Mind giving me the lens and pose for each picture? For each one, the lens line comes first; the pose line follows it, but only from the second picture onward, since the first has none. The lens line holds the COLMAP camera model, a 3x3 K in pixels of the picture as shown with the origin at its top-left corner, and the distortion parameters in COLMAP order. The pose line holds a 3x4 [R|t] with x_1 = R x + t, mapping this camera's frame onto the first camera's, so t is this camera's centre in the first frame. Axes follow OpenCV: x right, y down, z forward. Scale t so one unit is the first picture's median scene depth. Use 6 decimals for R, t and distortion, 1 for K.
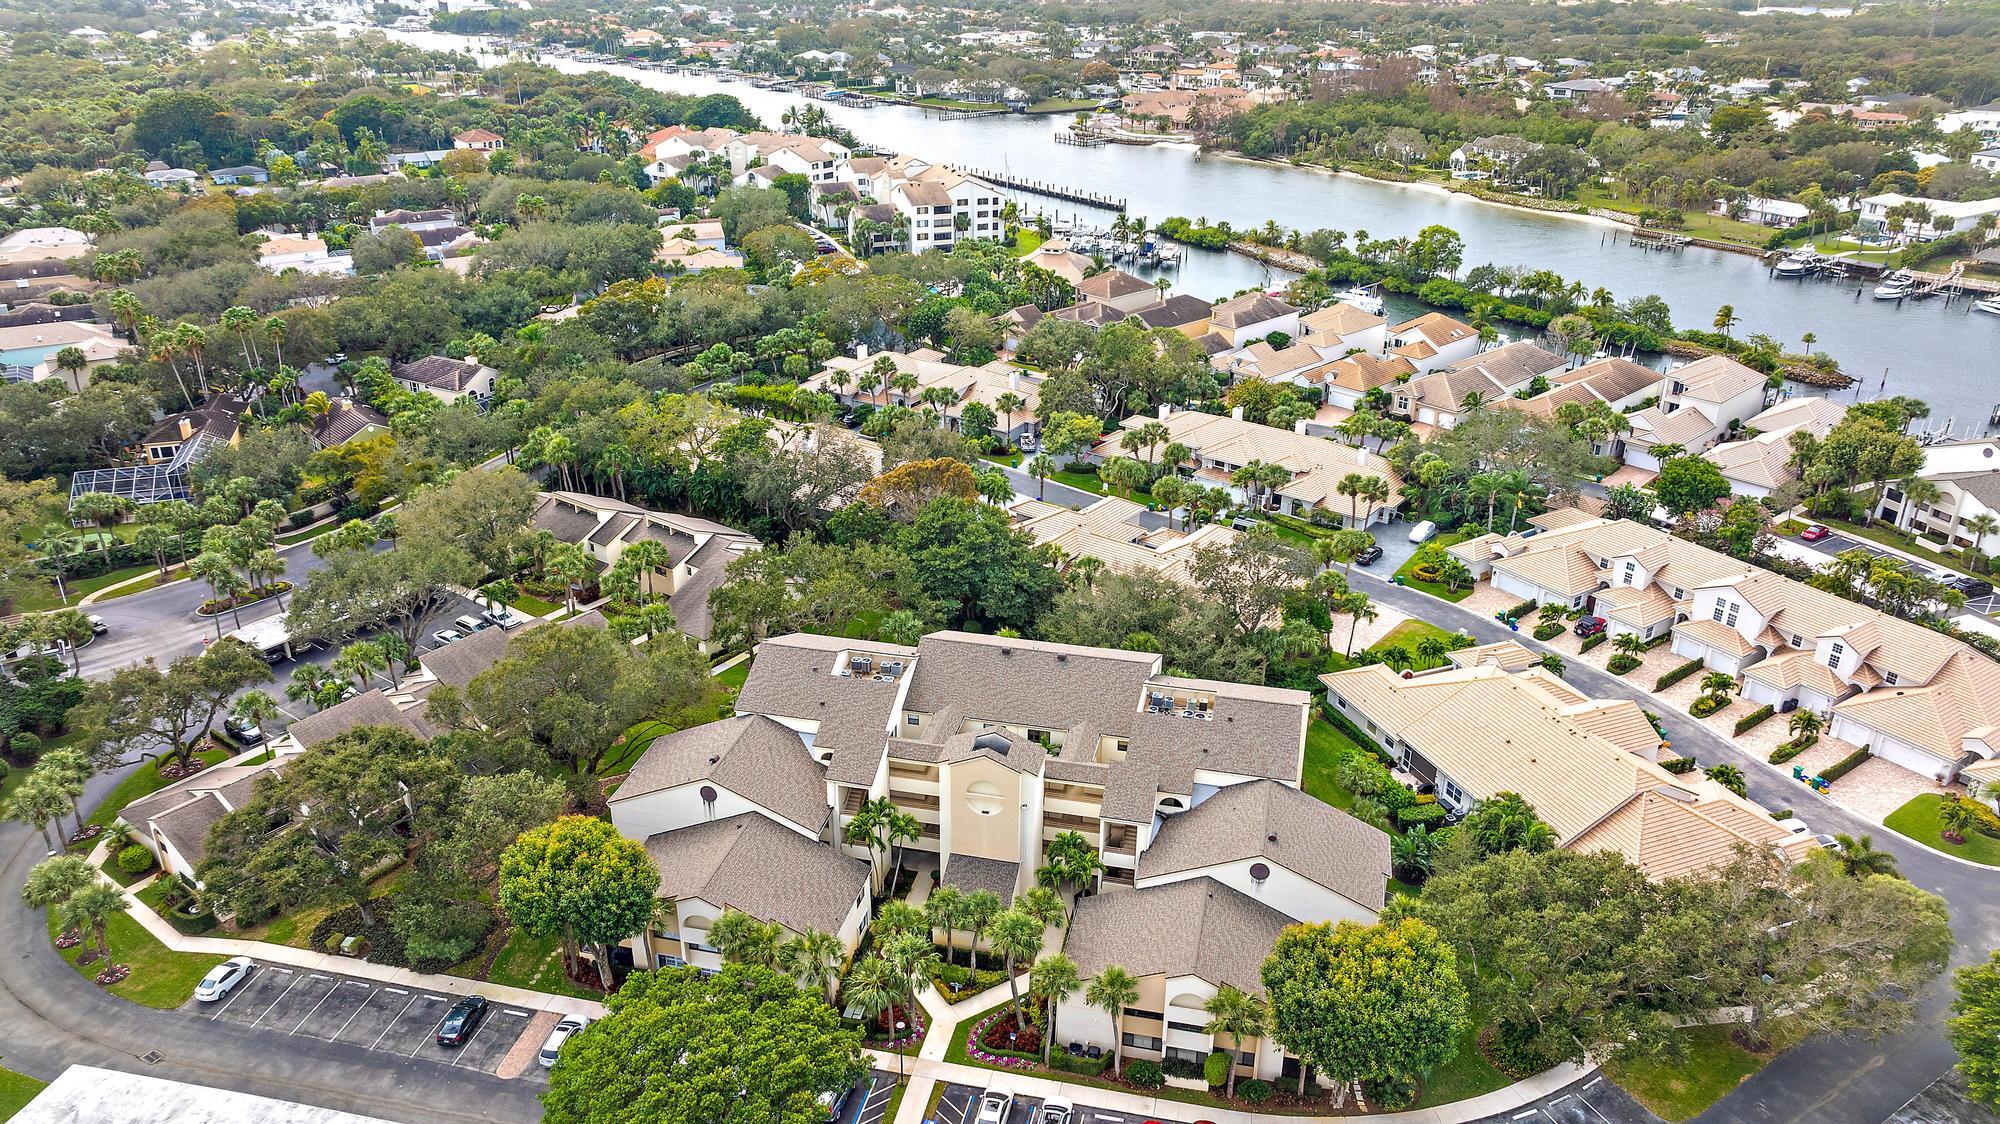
lens RADIAL K [[1388.7, 0, 1020.6], [0, 1388.7, 557.1], [0, 0, 1]] dist [-0.020541, -0.002763]
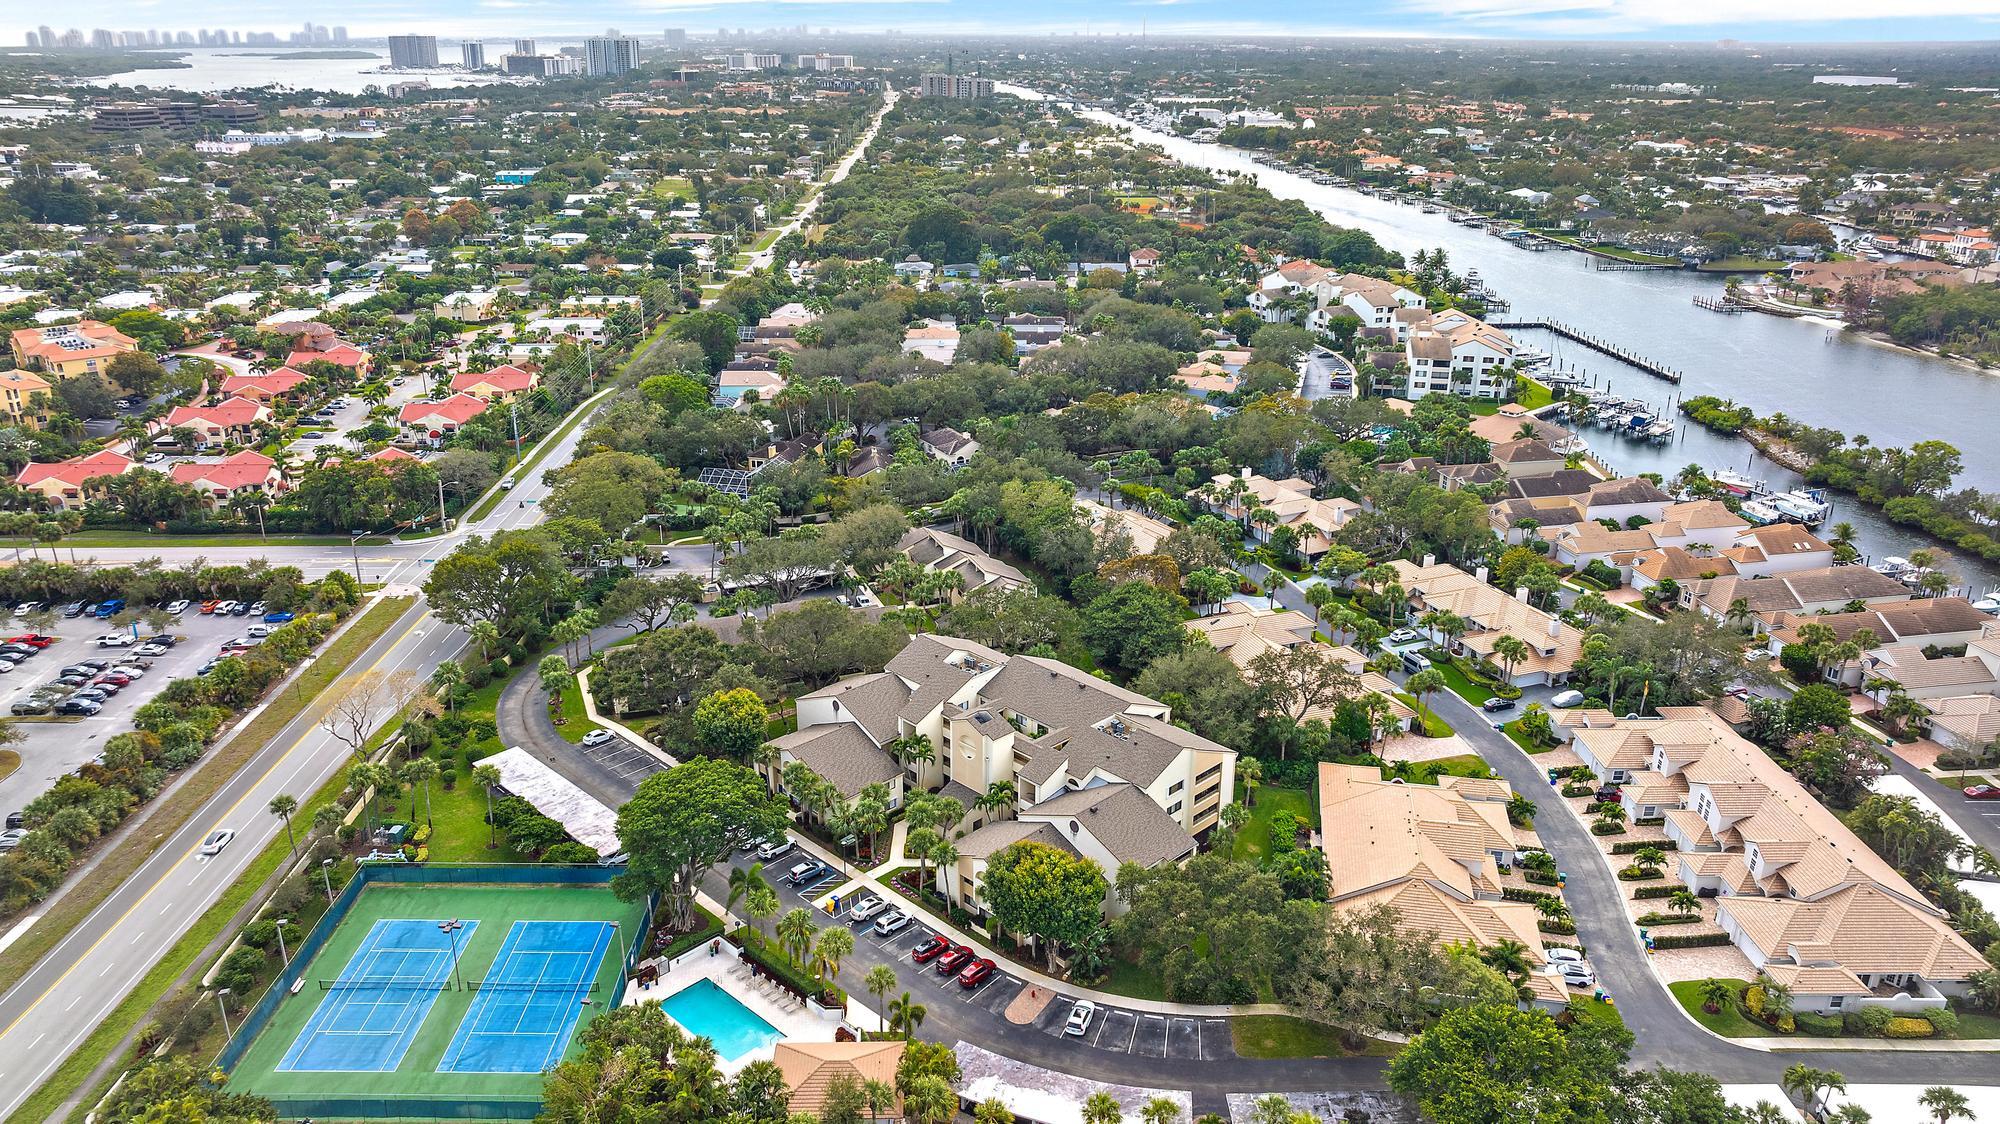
lens RADIAL K [[1388.7, 0, 1020.6], [0, 1388.7, 557.1], [0, 0, 1]] dist [-0.020541, -0.002763]
pose [[0.854232, 0.184024, -0.486233, 0.354050], [-0.217767, 0.975911, -0.013231, -0.015272], [0.472085, 0.117188, 0.873729, -0.184529]]
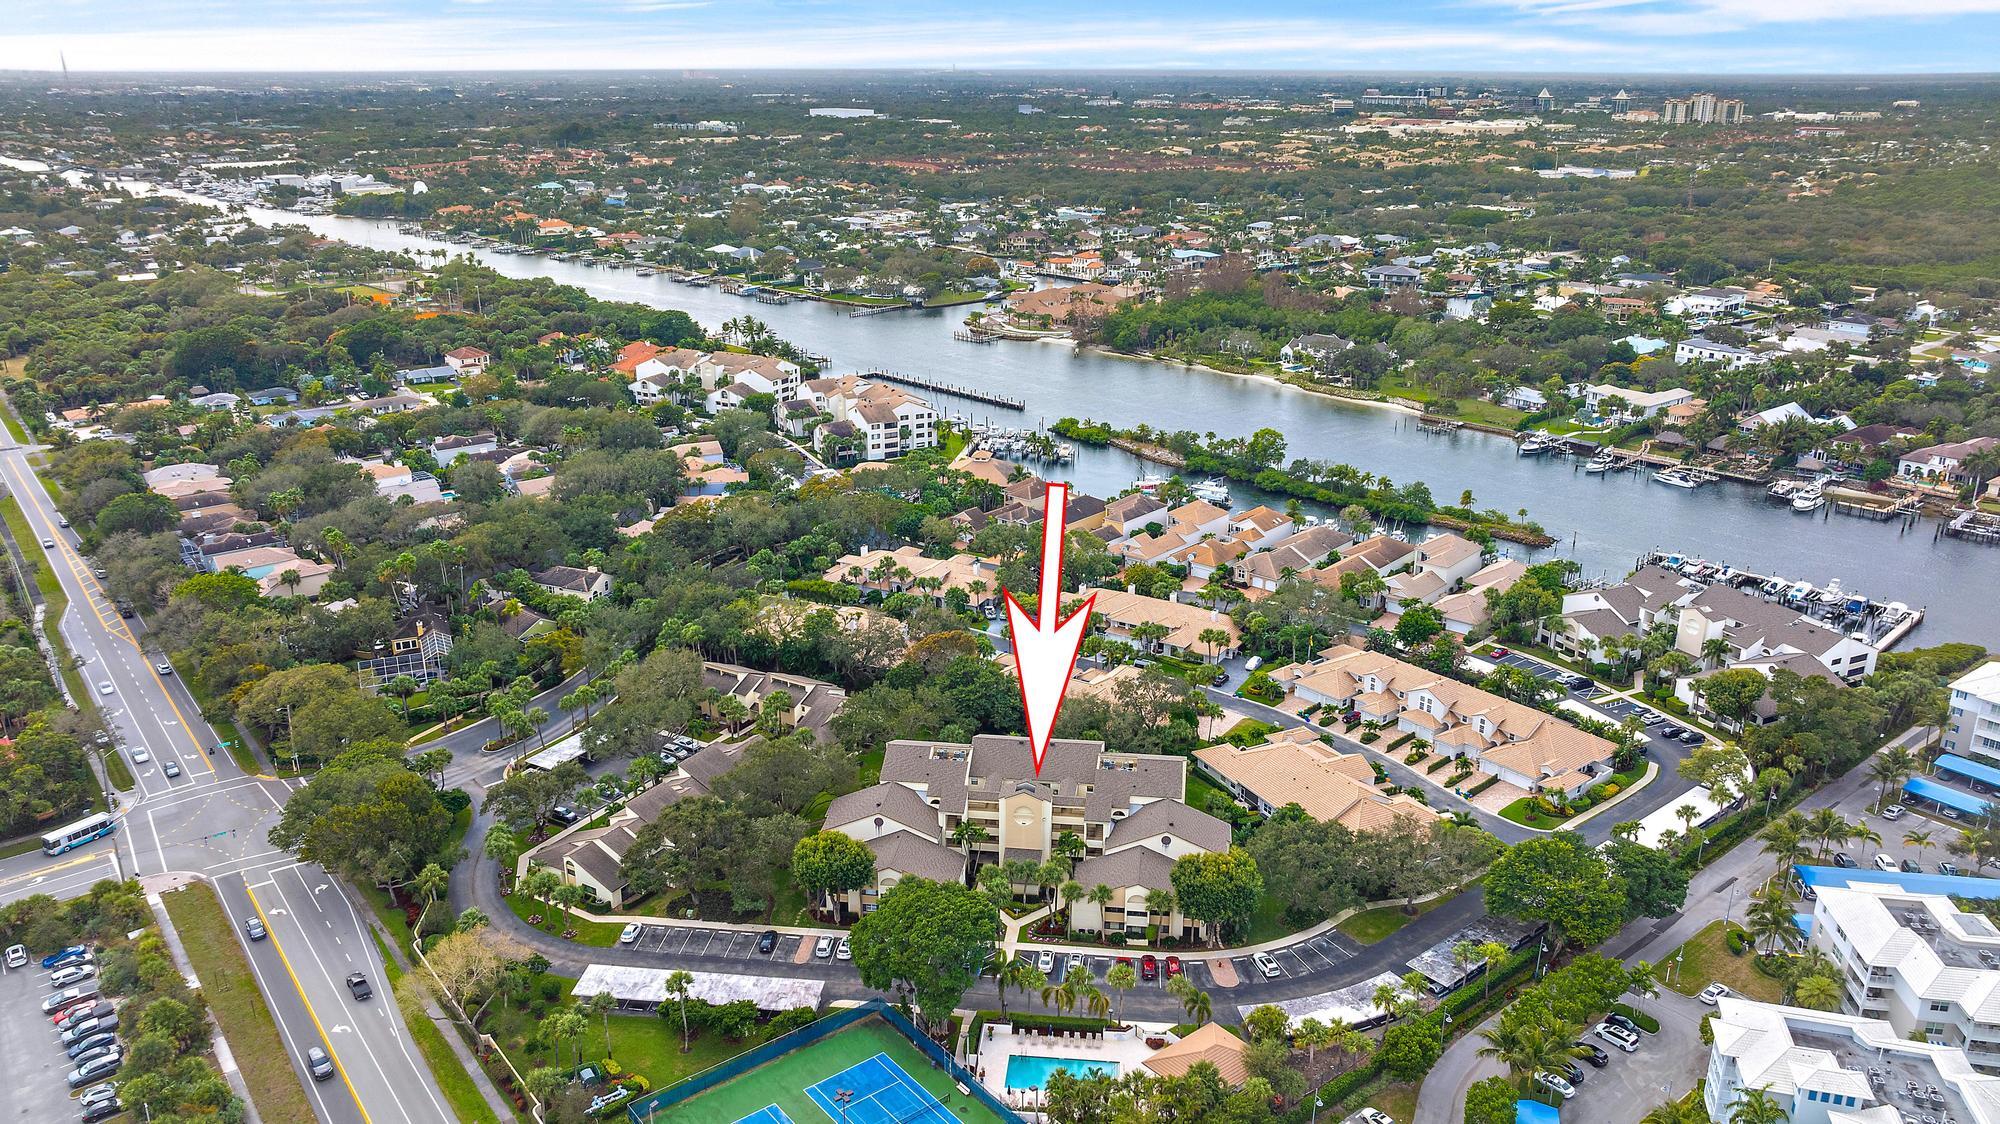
lens RADIAL K [[1388.7, 0, 1020.6], [0, 1388.7, 557.1], [0, 0, 1]] dist [-0.020541, -0.002763]
pose [[0.995329, -0.036687, 0.089296, -0.087781], [0.045125, 0.994512, -0.094386, -0.001292], [-0.085344, 0.097975, 0.991523, -0.441561]]
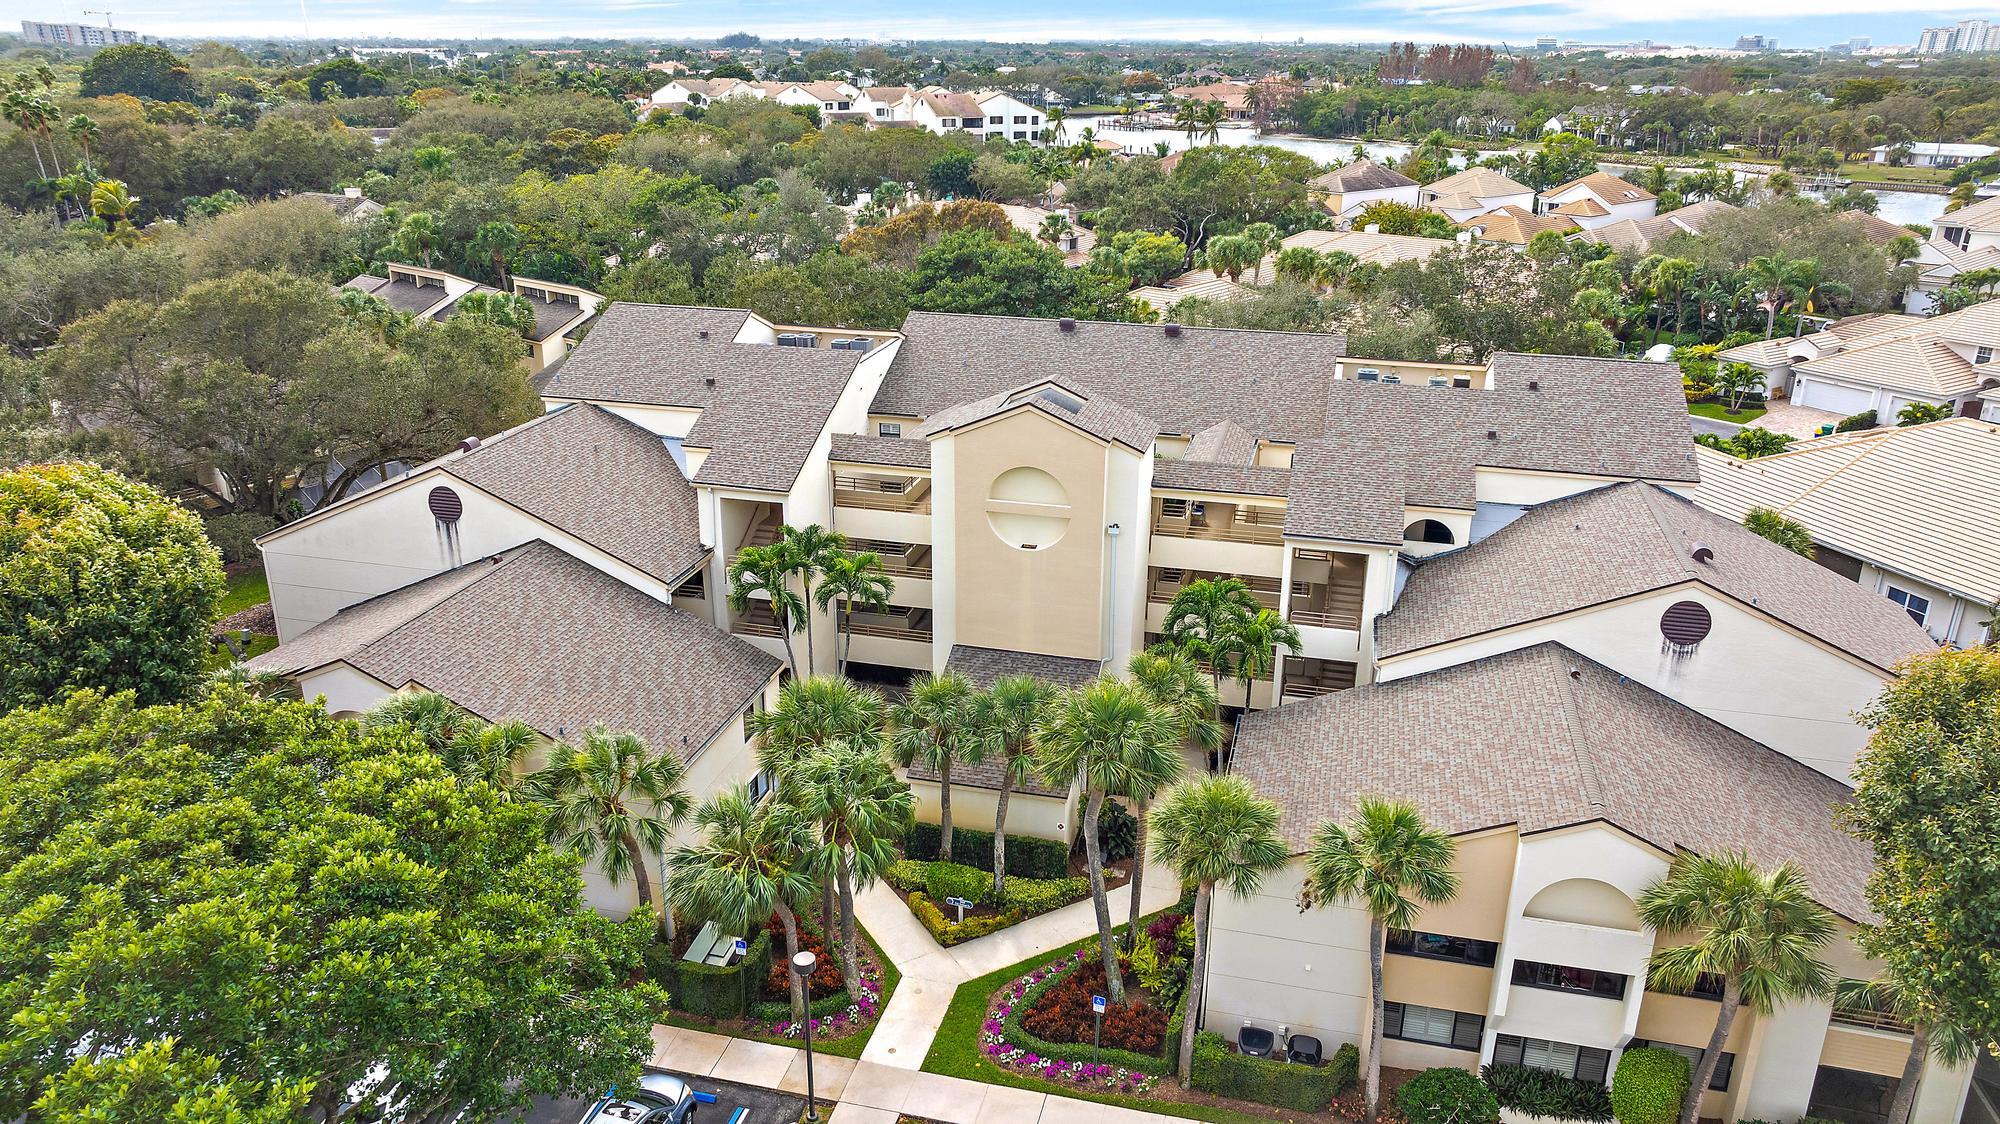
lens RADIAL K [[1412.7, 0, 1019.2], [0, 1412.7, 561.4], [0, 0, 1]] dist [-0.052431, 0.078447]
pose [[0.999682, 0.008521, -0.023754, -0.008057], [-0.009797, 0.998485, -0.054138, 0.099967], [0.023257, 0.054354, 0.998251, 0.245865]]
